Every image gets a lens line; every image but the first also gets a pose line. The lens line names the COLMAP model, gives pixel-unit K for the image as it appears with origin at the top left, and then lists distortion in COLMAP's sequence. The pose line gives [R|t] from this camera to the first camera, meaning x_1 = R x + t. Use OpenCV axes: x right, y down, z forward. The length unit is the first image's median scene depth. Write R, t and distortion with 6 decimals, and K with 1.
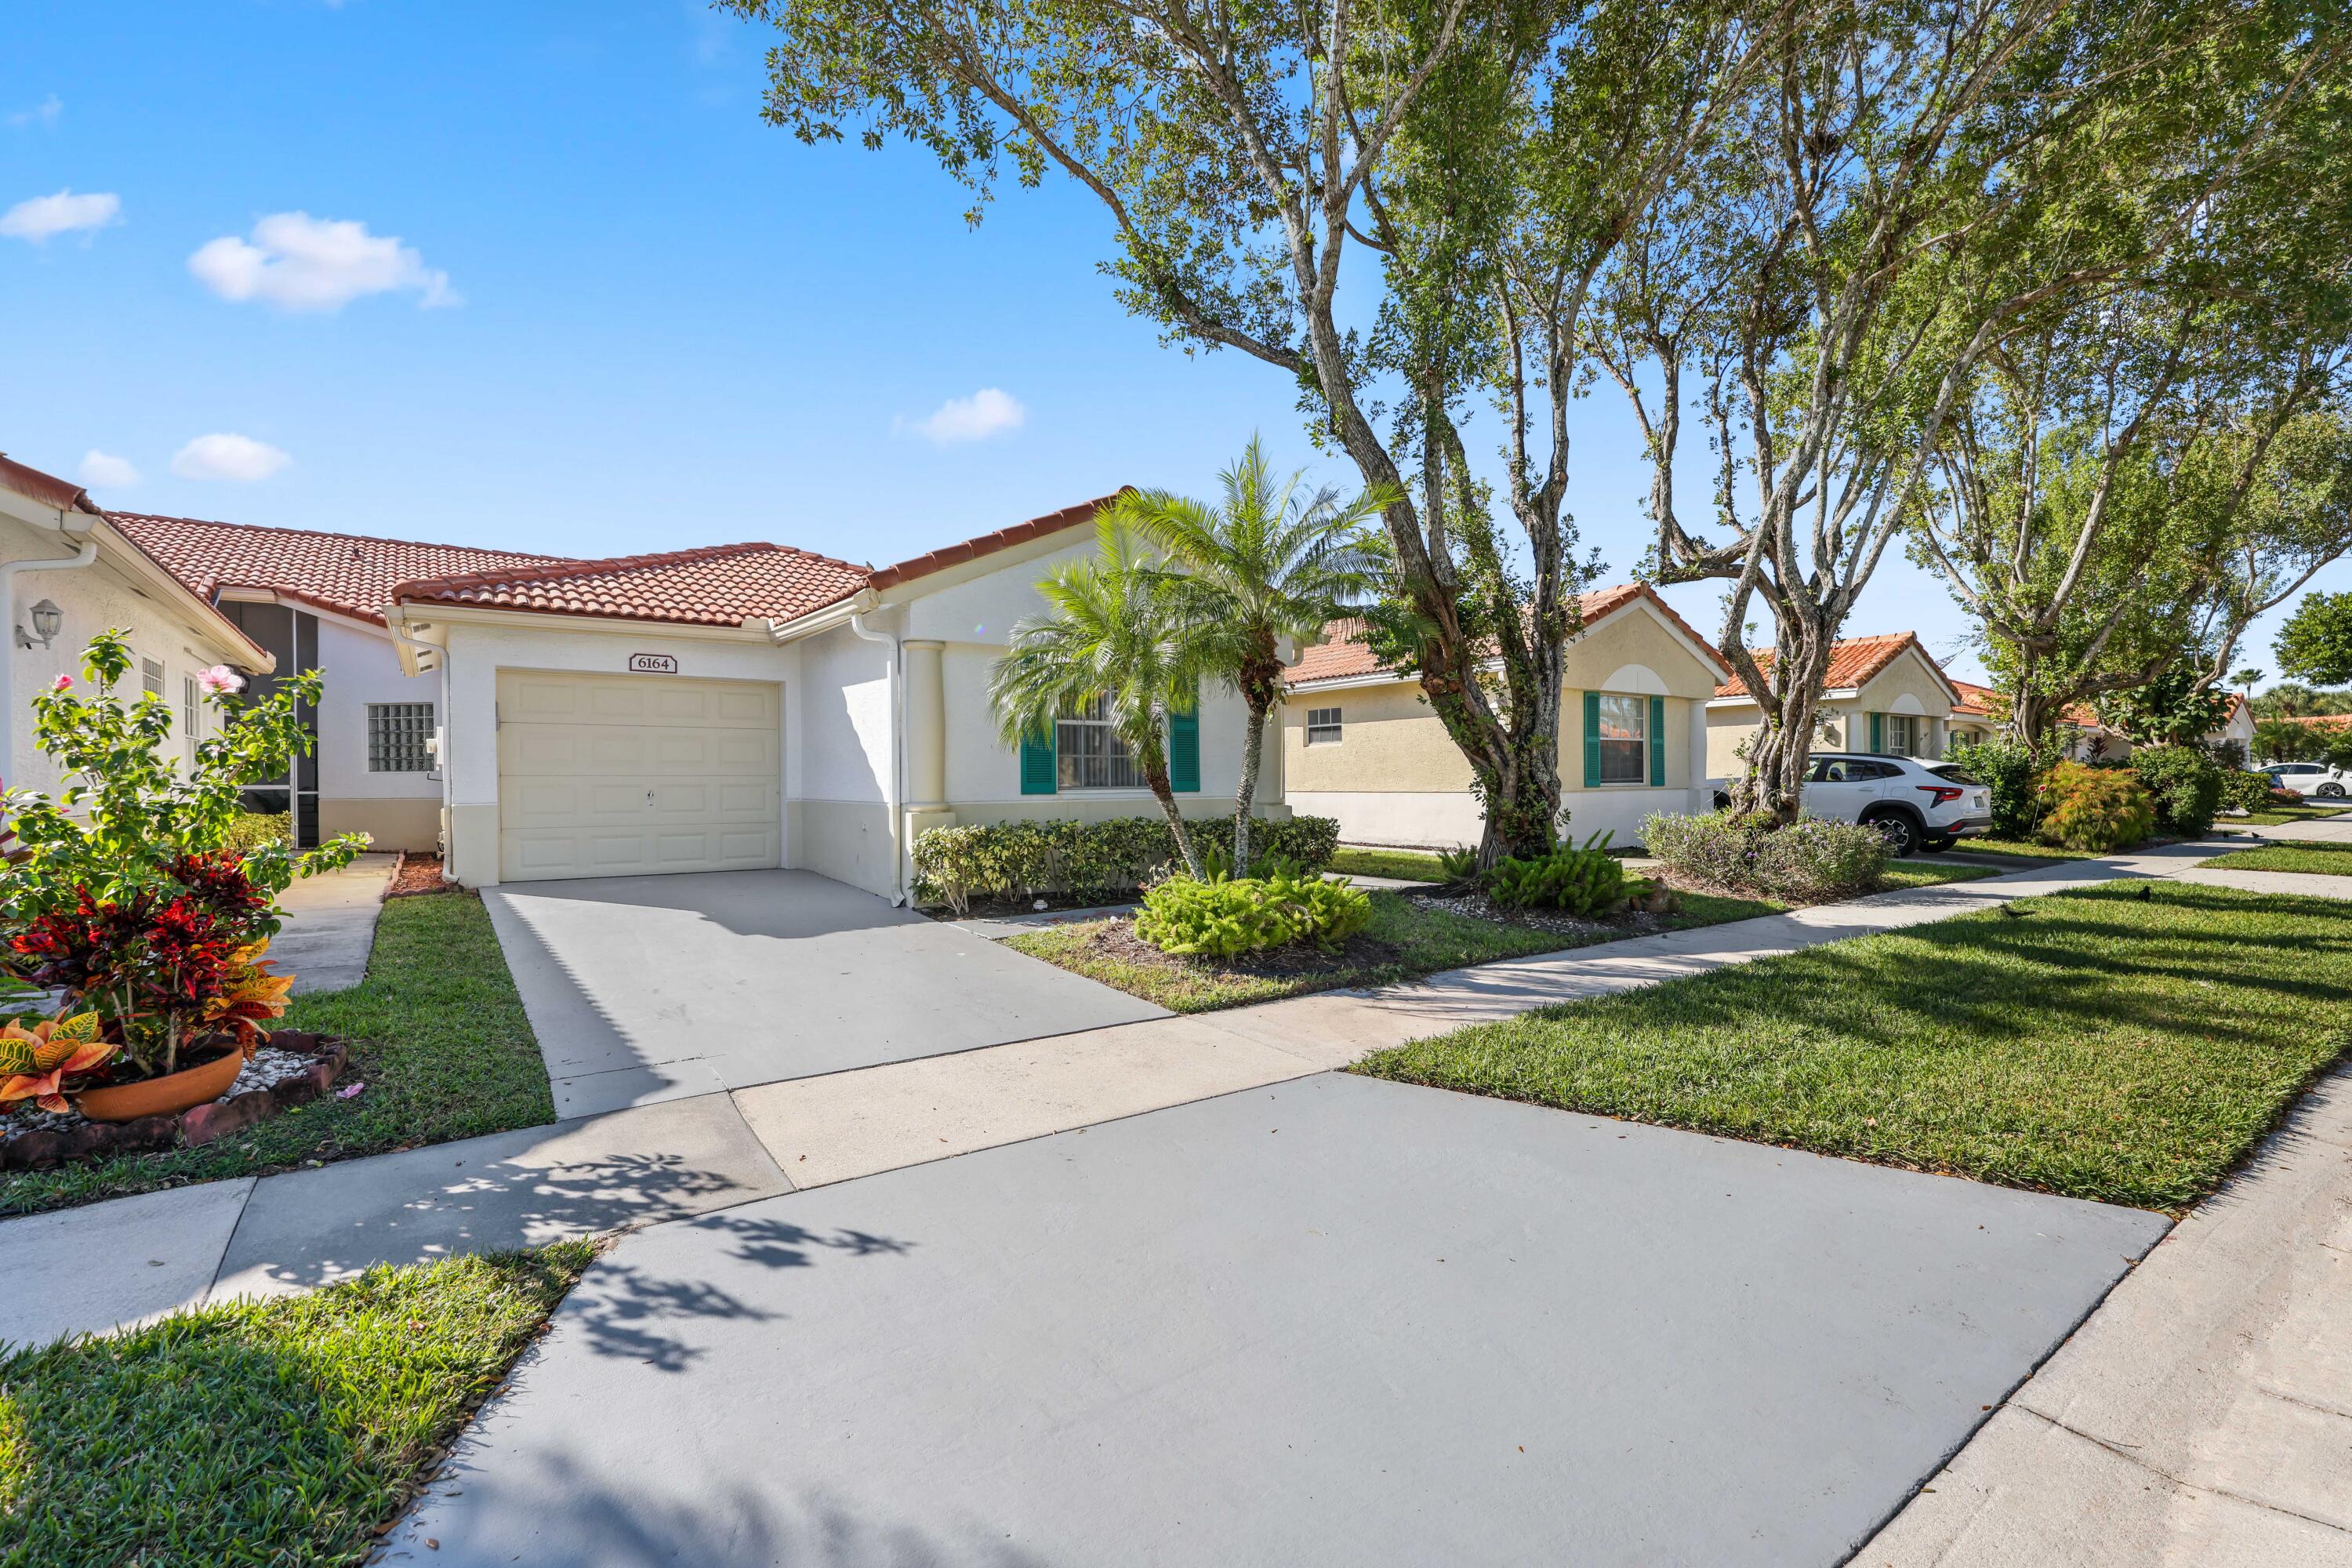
lens RADIAL K [[1059.5, 0, 1177.6], [0, 1059.5, 776.8], [0, 0, 1]] dist [0.003624, 0.001075]
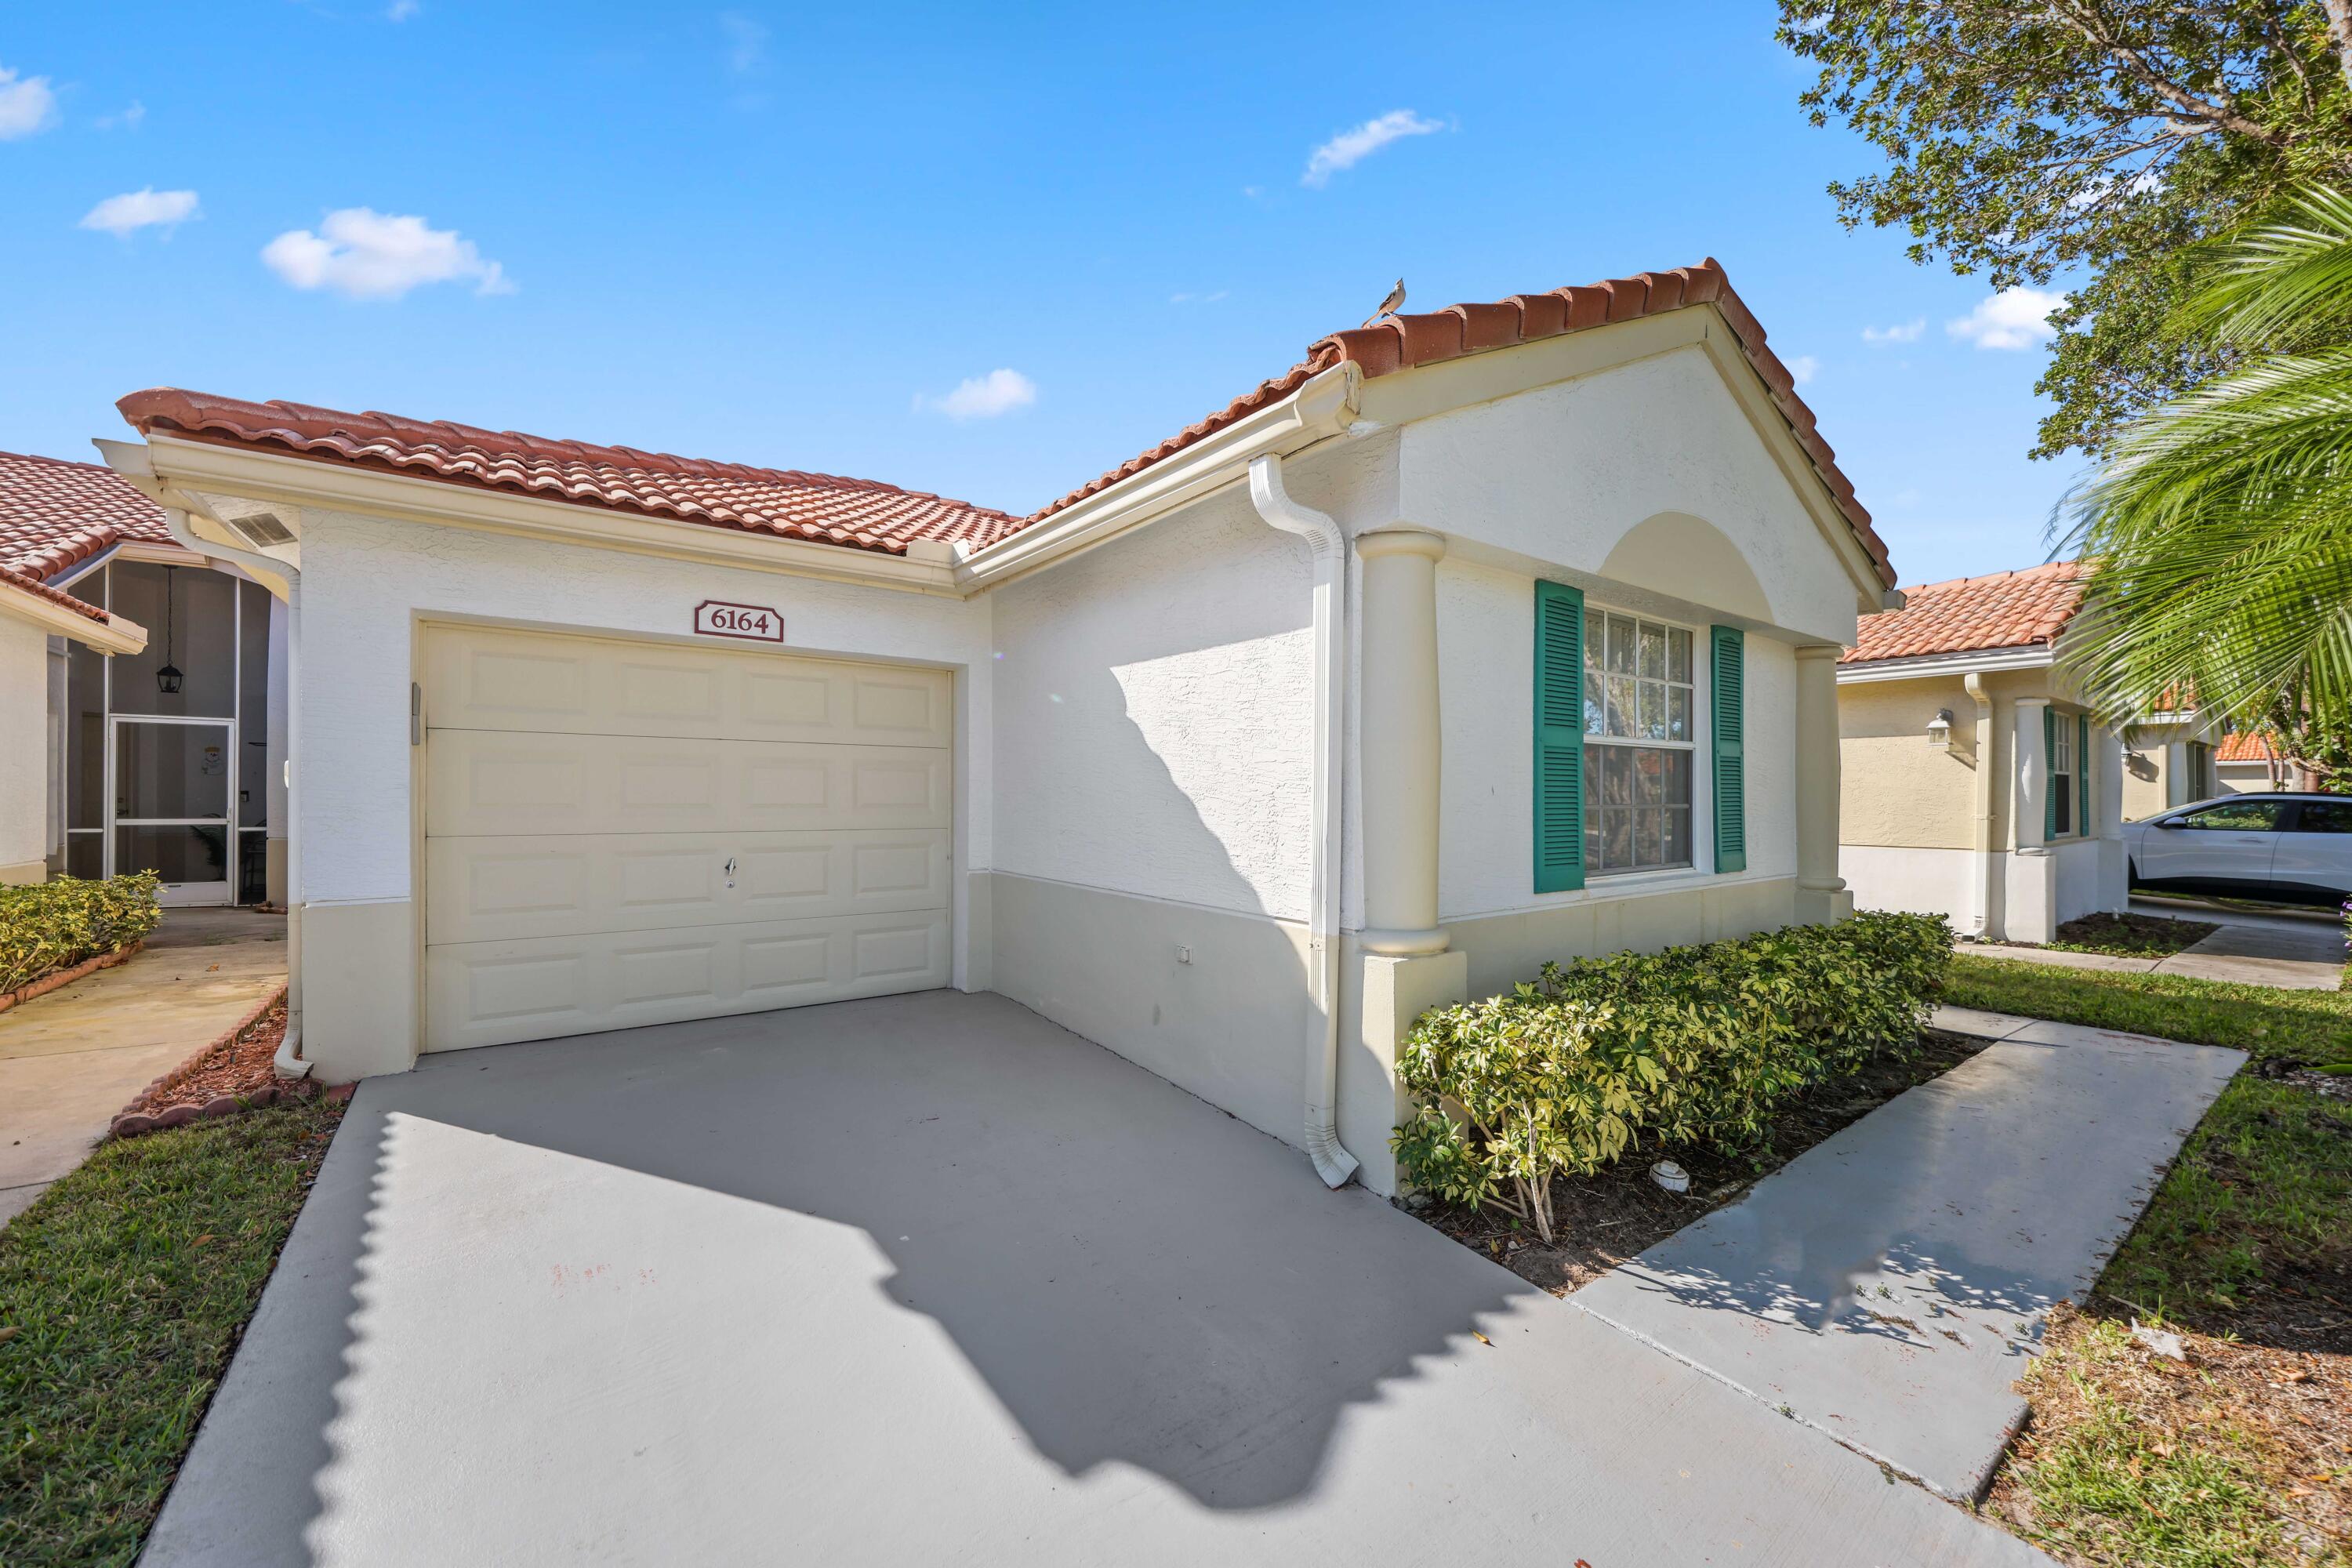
lens RADIAL K [[908.8, 0, 1175.4], [0, 908.8, 791.6], [0, 0, 1]] dist [-0.003151, -0.000385]
pose [[0.999940, 0.010933, 0.000525, -0.273756], [-0.010933, 0.999940, 0.000166, -0.024023], [-0.000524, -0.000172, 1.000000, 0.542147]]
